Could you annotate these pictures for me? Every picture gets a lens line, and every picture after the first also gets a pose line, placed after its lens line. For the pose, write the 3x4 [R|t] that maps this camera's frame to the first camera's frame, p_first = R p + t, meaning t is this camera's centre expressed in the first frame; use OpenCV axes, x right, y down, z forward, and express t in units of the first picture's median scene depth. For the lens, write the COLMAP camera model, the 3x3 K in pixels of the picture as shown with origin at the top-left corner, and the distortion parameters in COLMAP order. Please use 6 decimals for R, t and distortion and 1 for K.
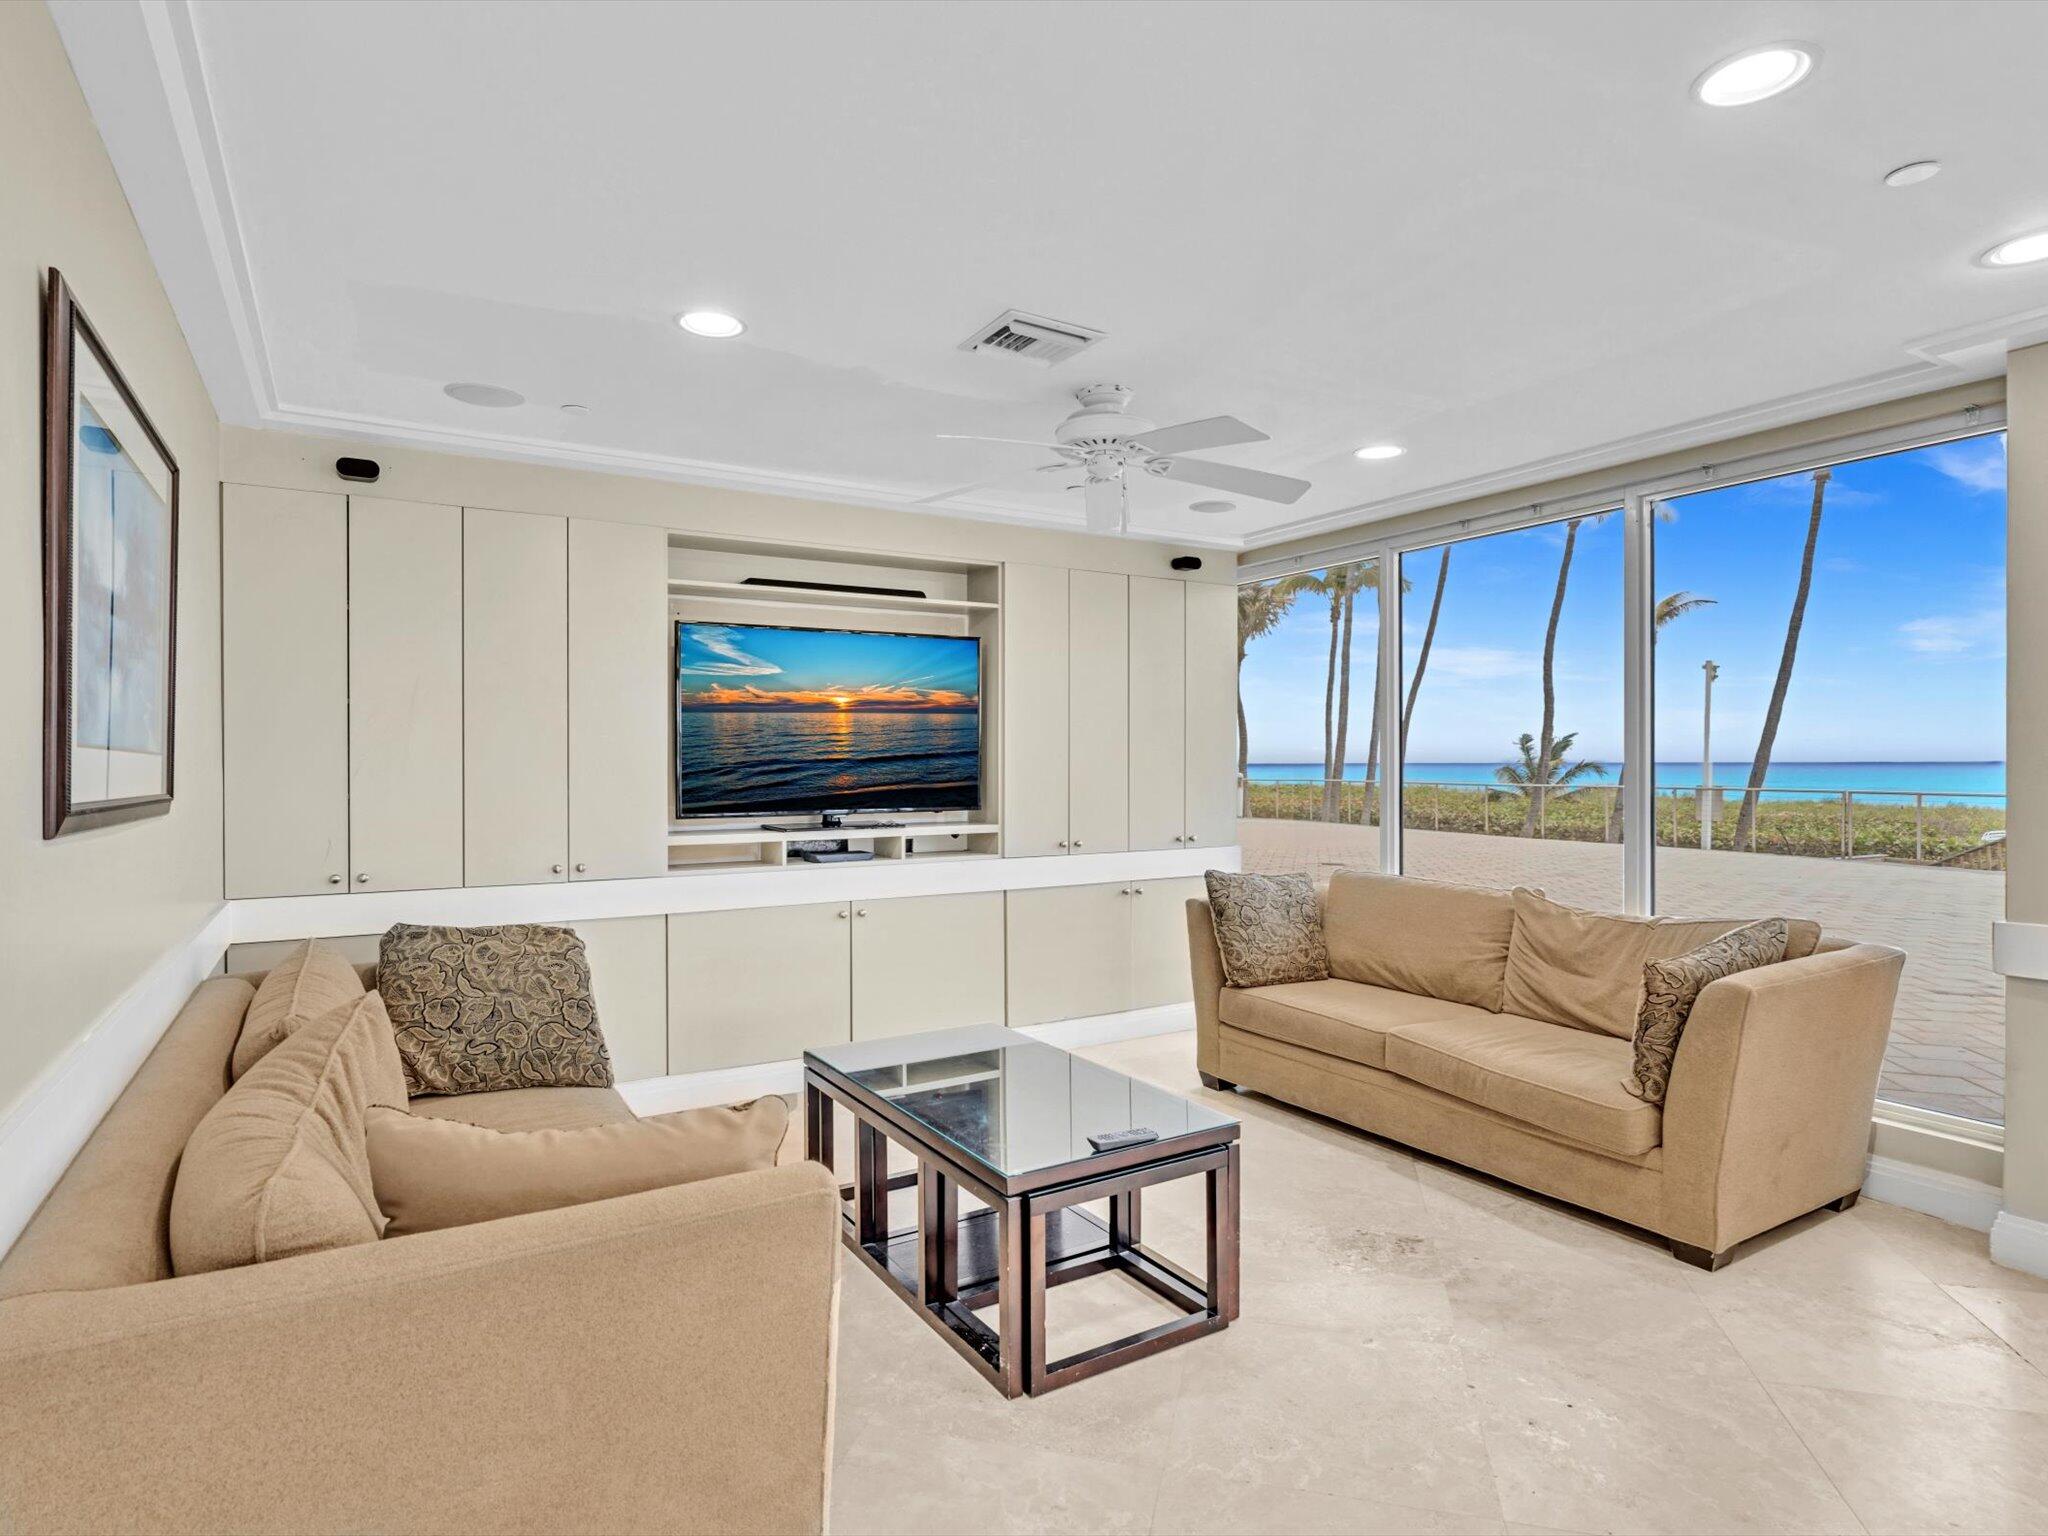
lens RADIAL K [[1100.3, 0, 1024.0], [0, 1100.3, 768.0], [0, 0, 1]] dist [-0.025339, 0.028217]
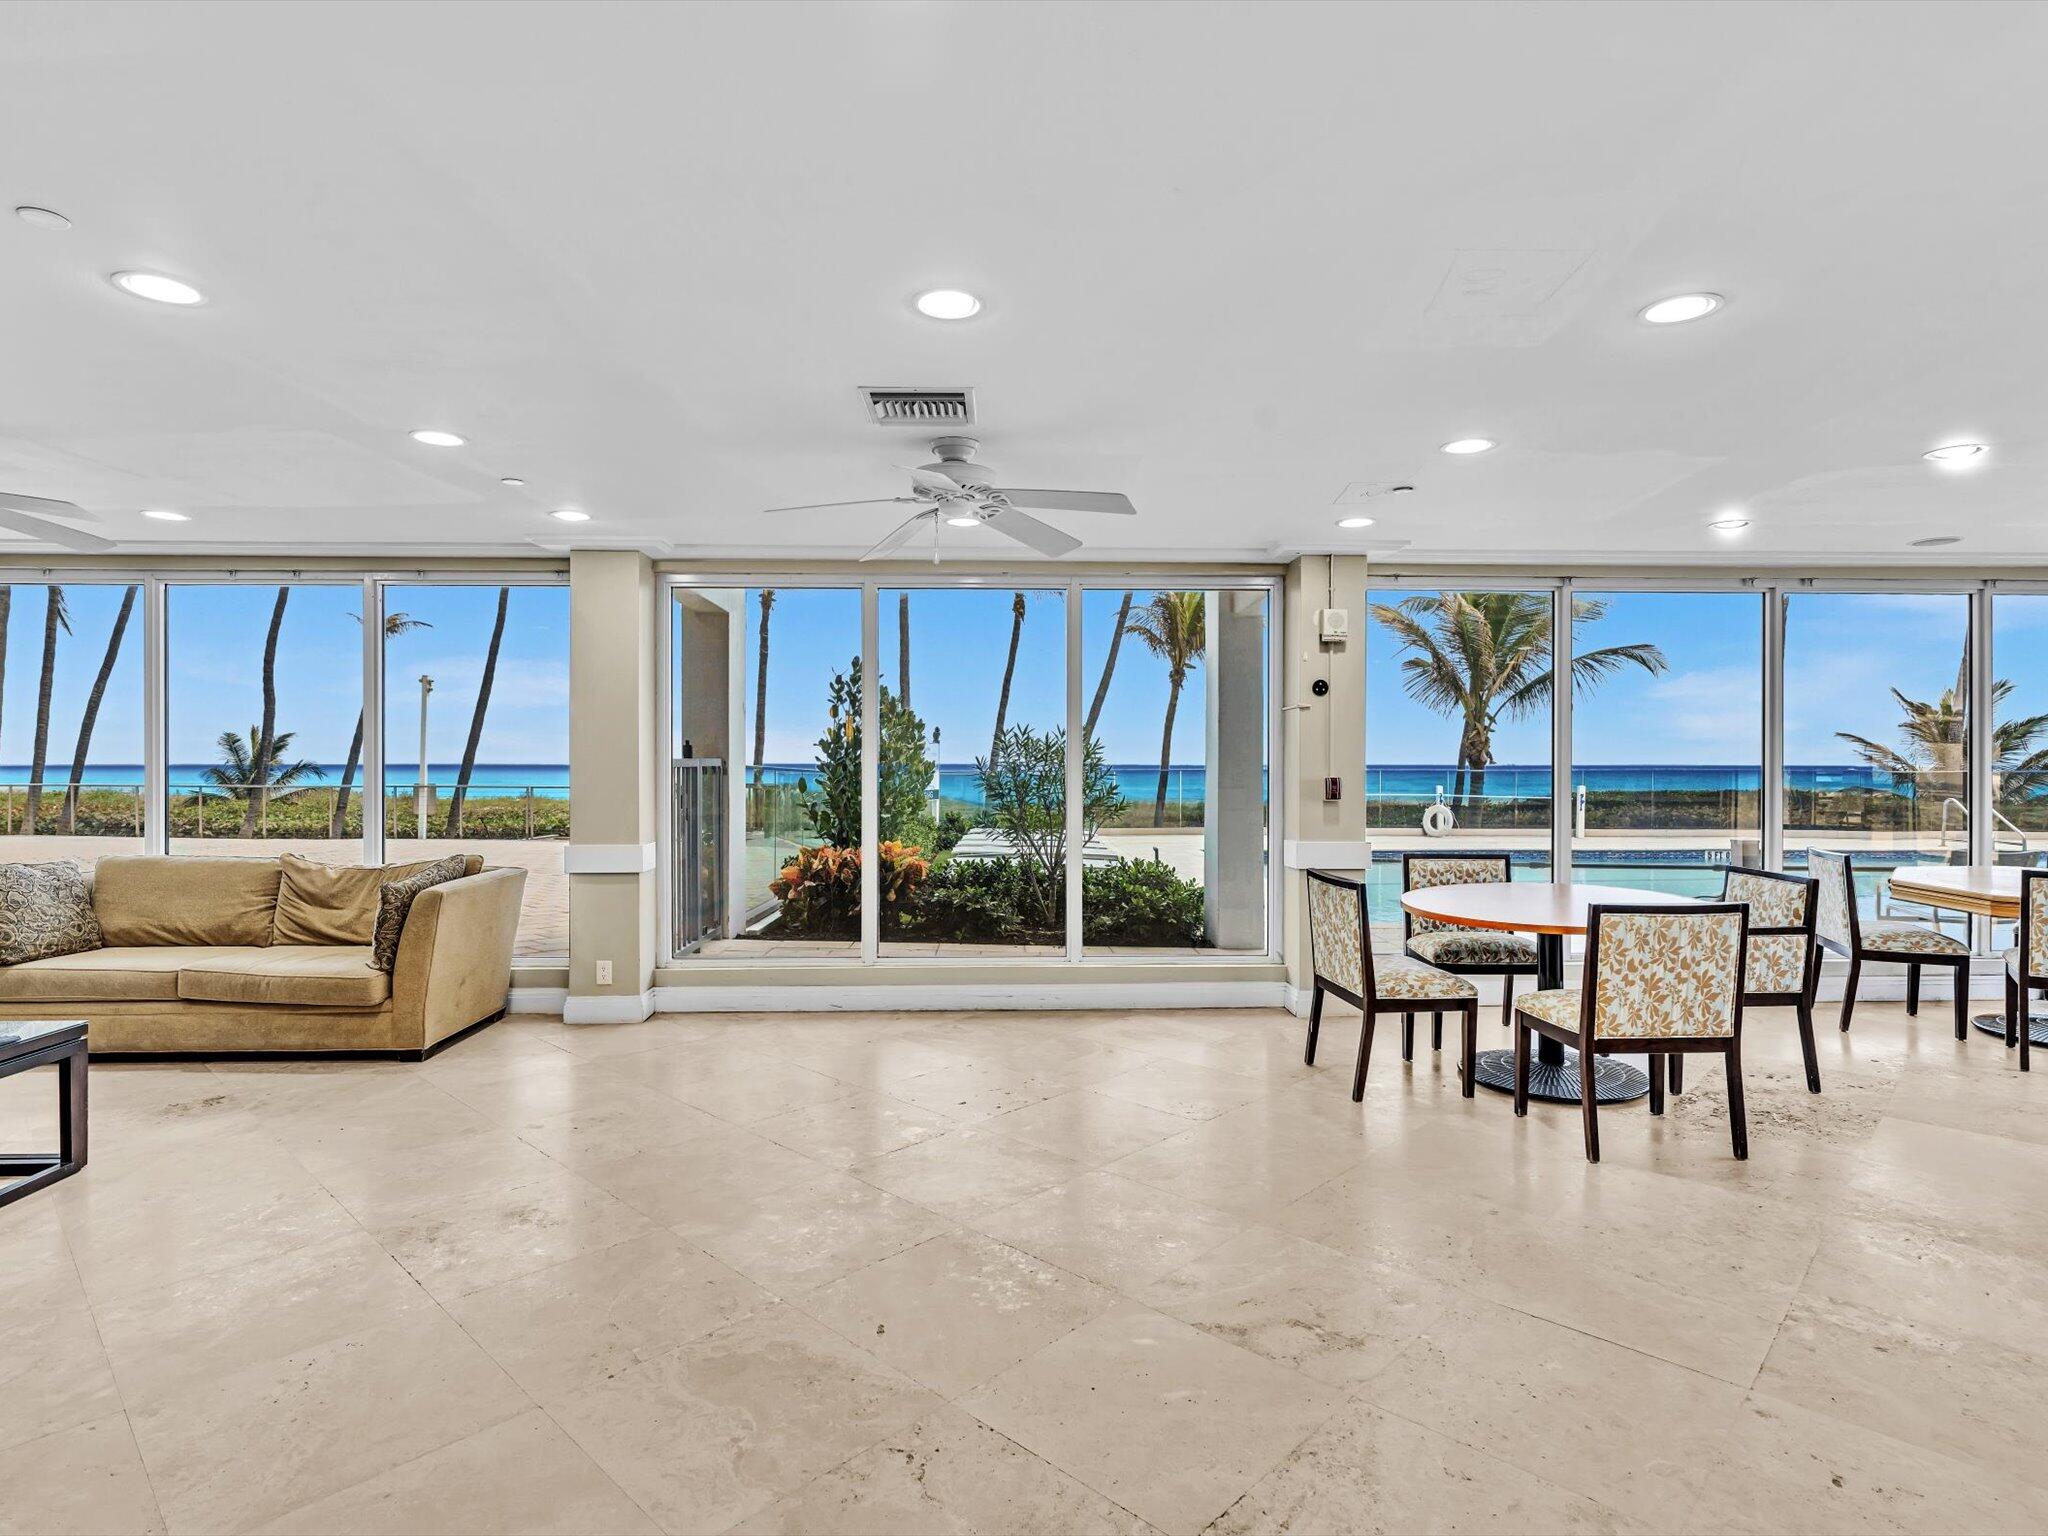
lens RADIAL K [[1052.1, 0, 1024.0], [0, 1052.1, 768.0], [0, 0, 1]] dist [-0.005130, 0.002168]
pose [[0.473961, -0.003173, 0.880540, -0.256519], [0.004285, 0.999990, 0.001297, 0.003215], [-0.880536, 0.003158, 0.473970, -0.421911]]
